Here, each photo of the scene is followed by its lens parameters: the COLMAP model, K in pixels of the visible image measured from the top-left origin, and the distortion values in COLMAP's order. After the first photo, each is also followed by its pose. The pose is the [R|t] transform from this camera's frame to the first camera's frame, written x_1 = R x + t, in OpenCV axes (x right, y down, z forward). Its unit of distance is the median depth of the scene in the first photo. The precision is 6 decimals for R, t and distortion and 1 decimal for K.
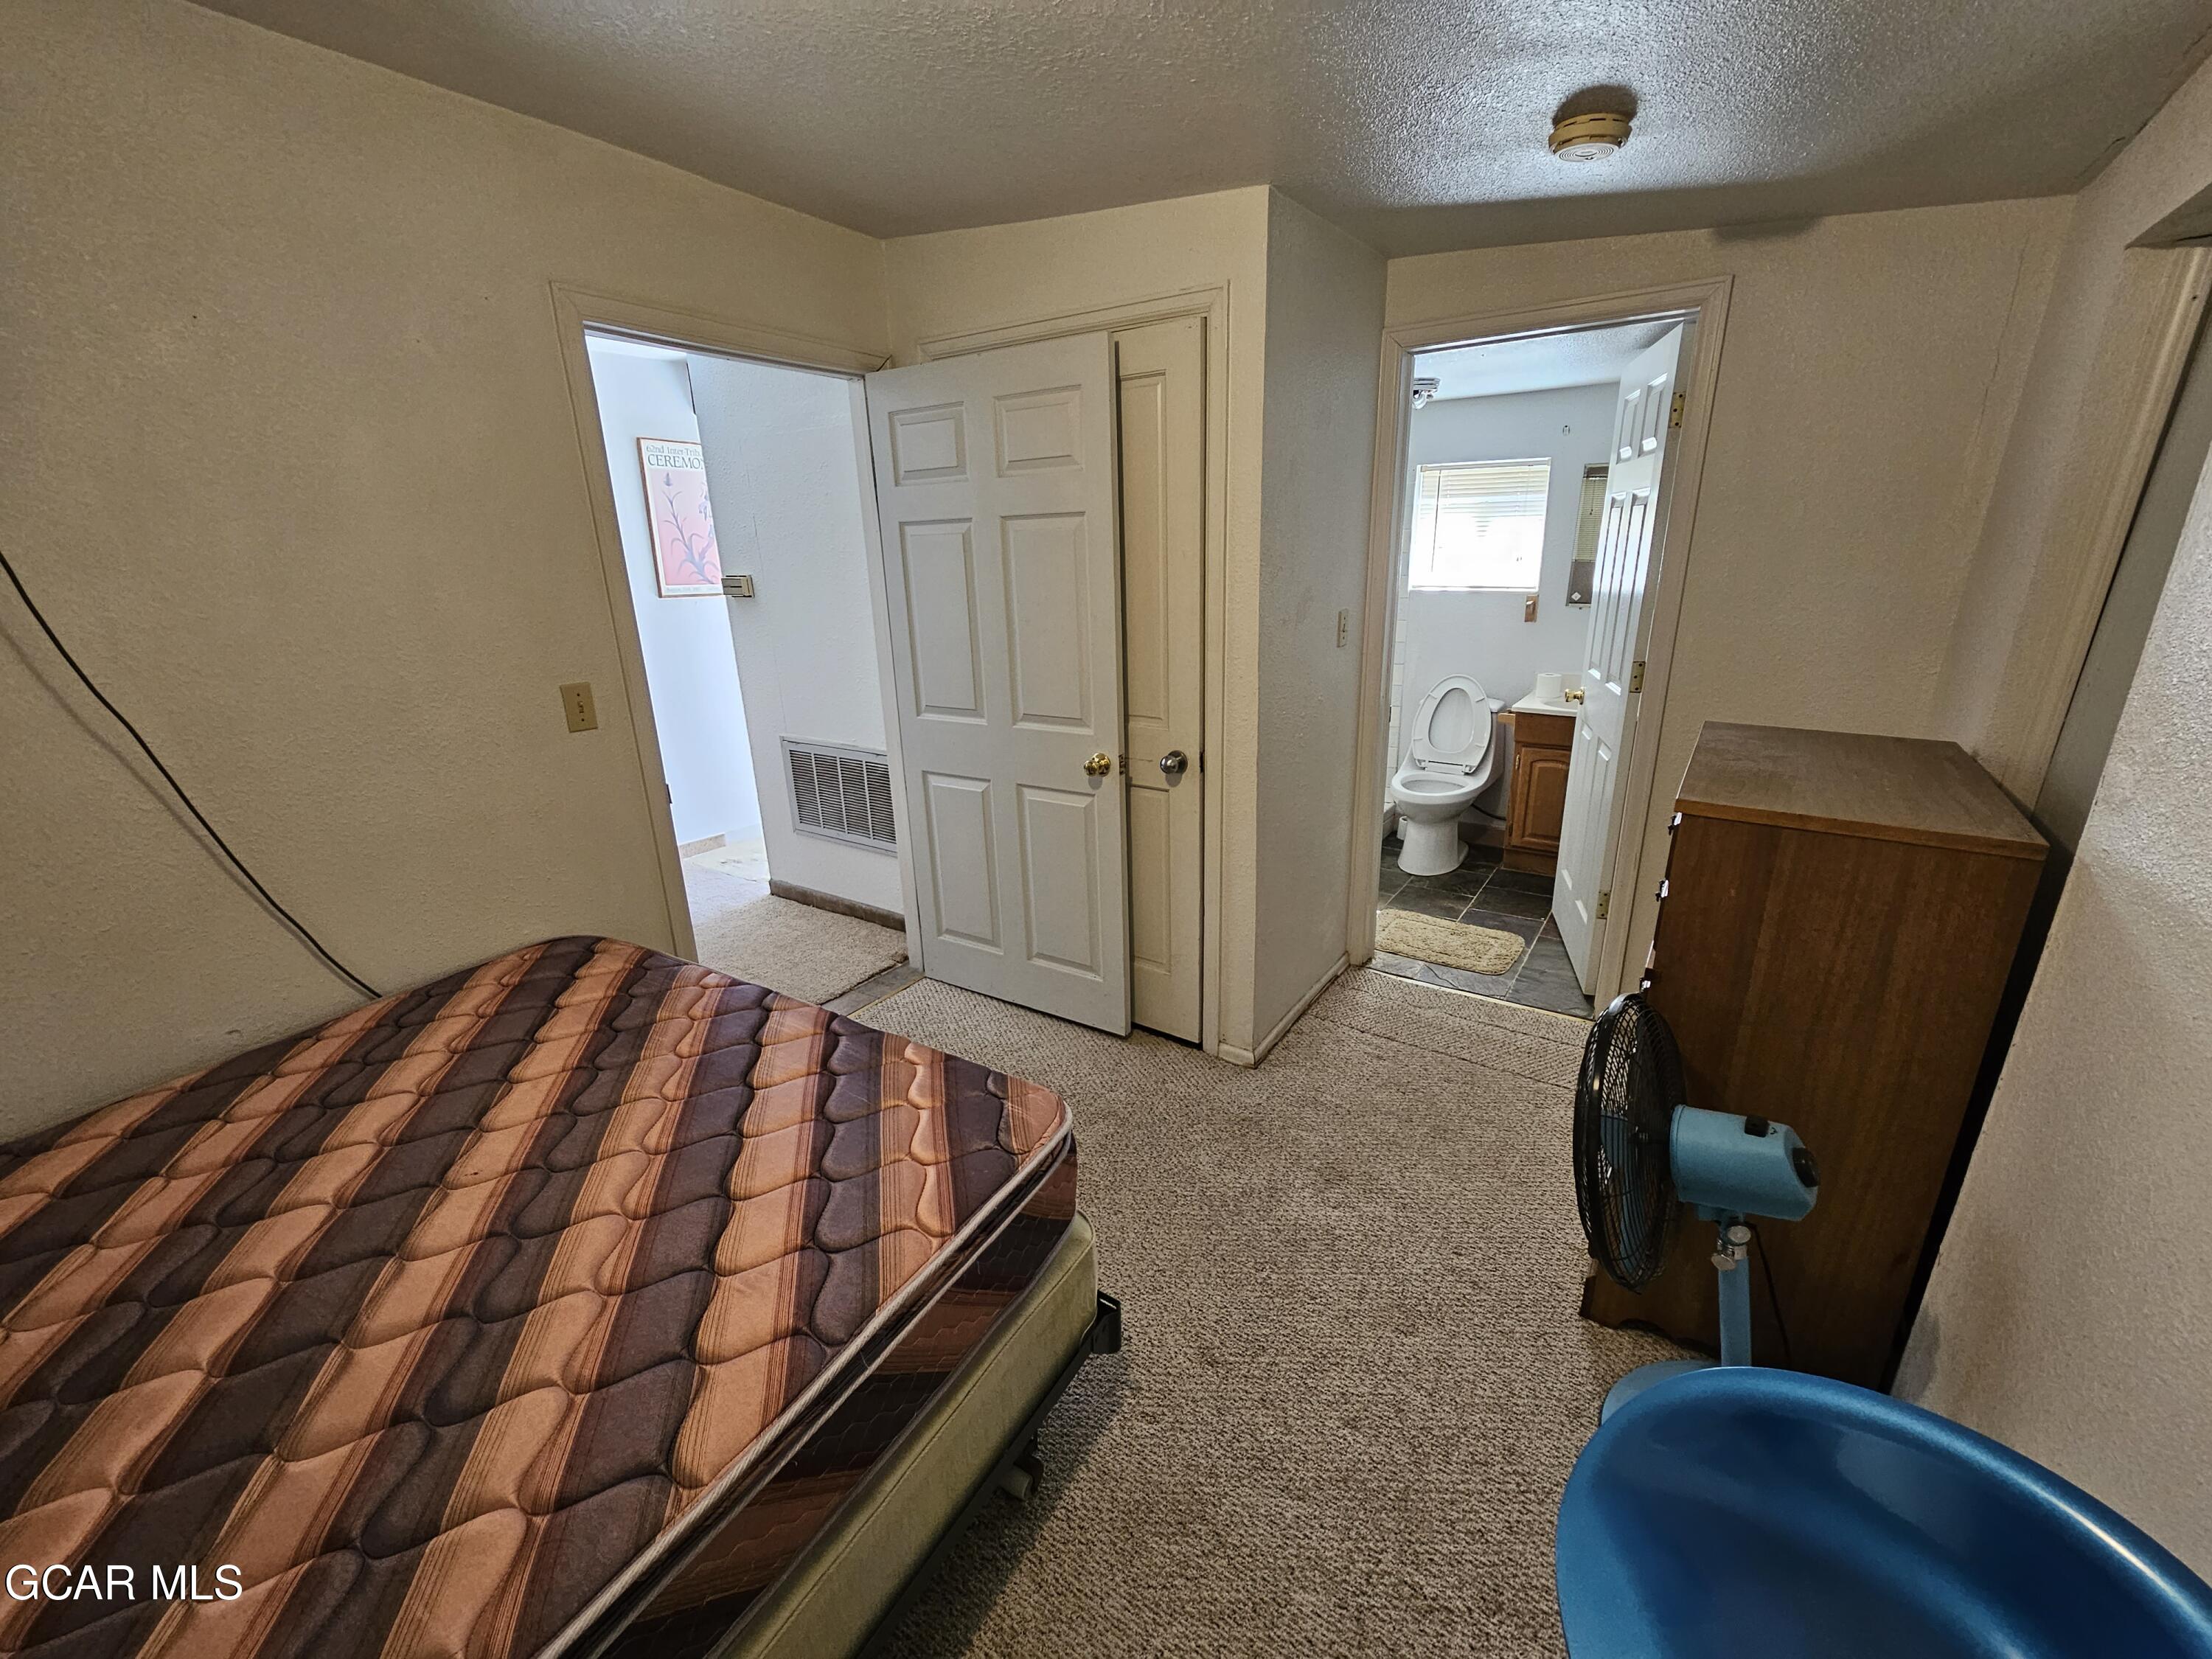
lens RADIAL K [[902.1, 0, 1110.2], [0, 902.1, 837.5], [0, 0, 1]] dist [0.000512, 0.000179]
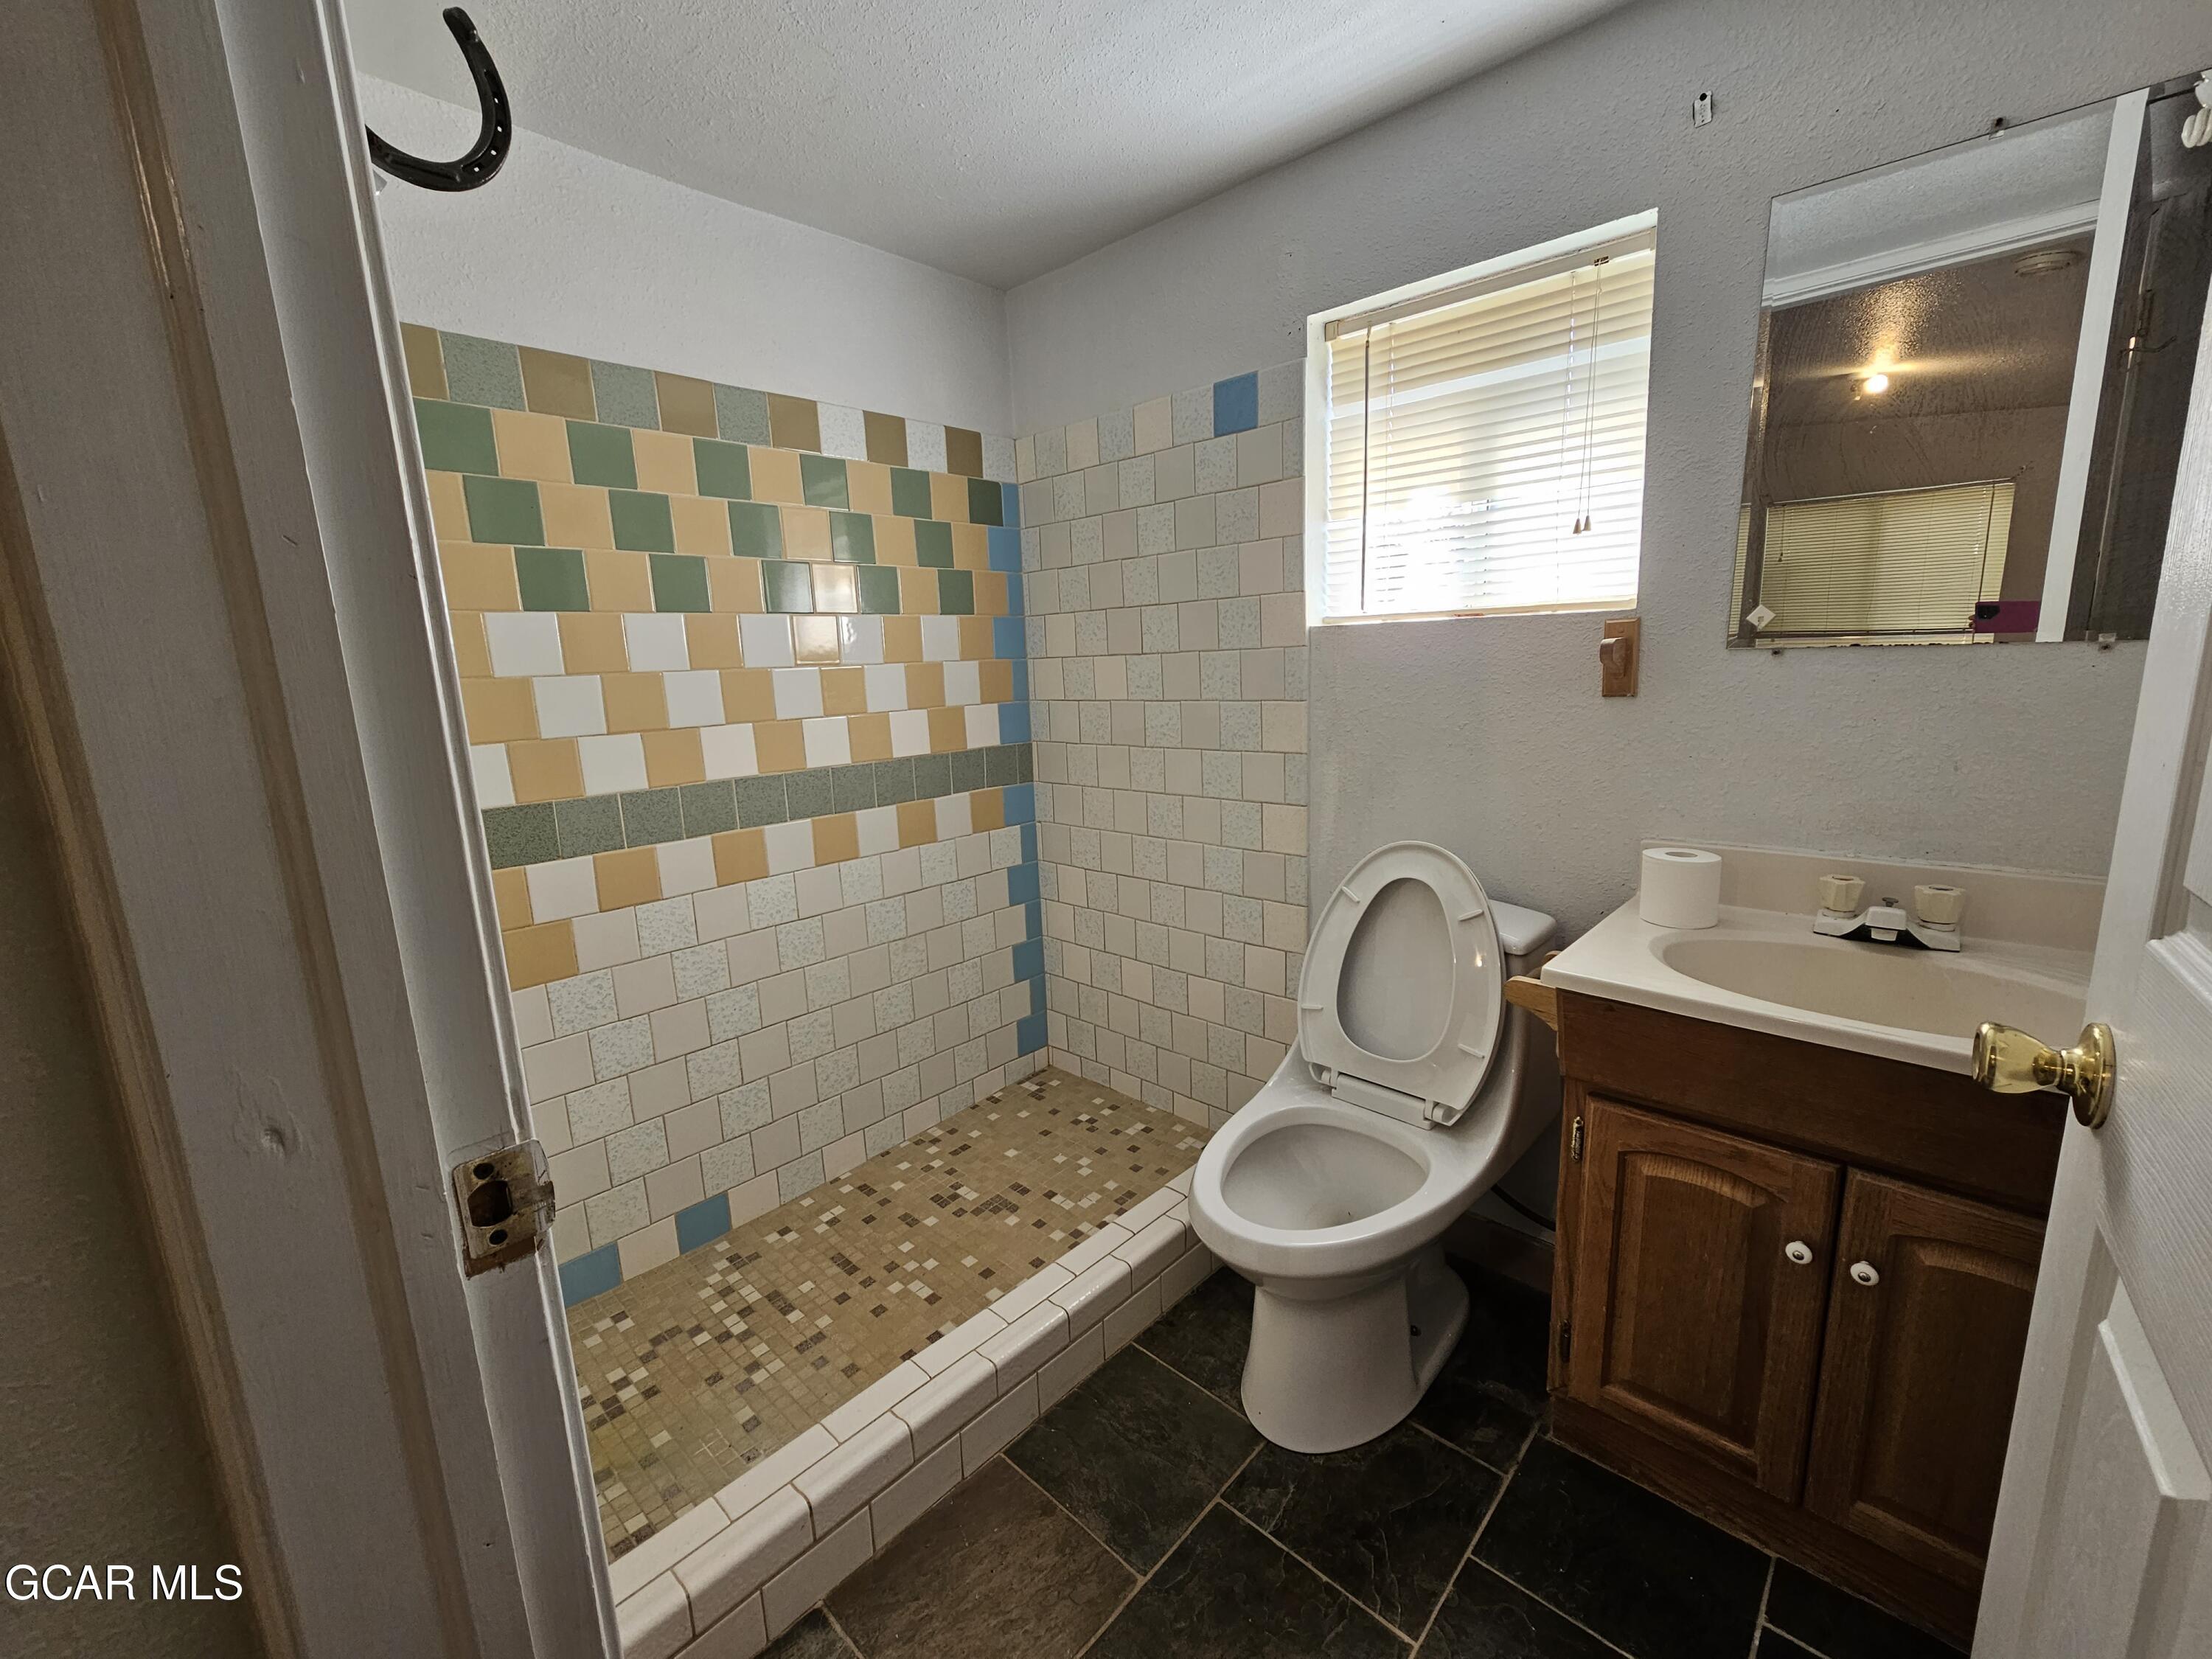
lens RADIAL K [[902.1, 0, 1108.4], [0, 902.1, 828.1], [0, 0, 1]] dist [0.000512, 0.000179]
pose [[0.986812, 0.007798, -0.161682, 0.328184], [-0.024501, 0.994526, -0.101574, -0.147895], [0.160004, 0.104195, 0.981602, 0.632922]]
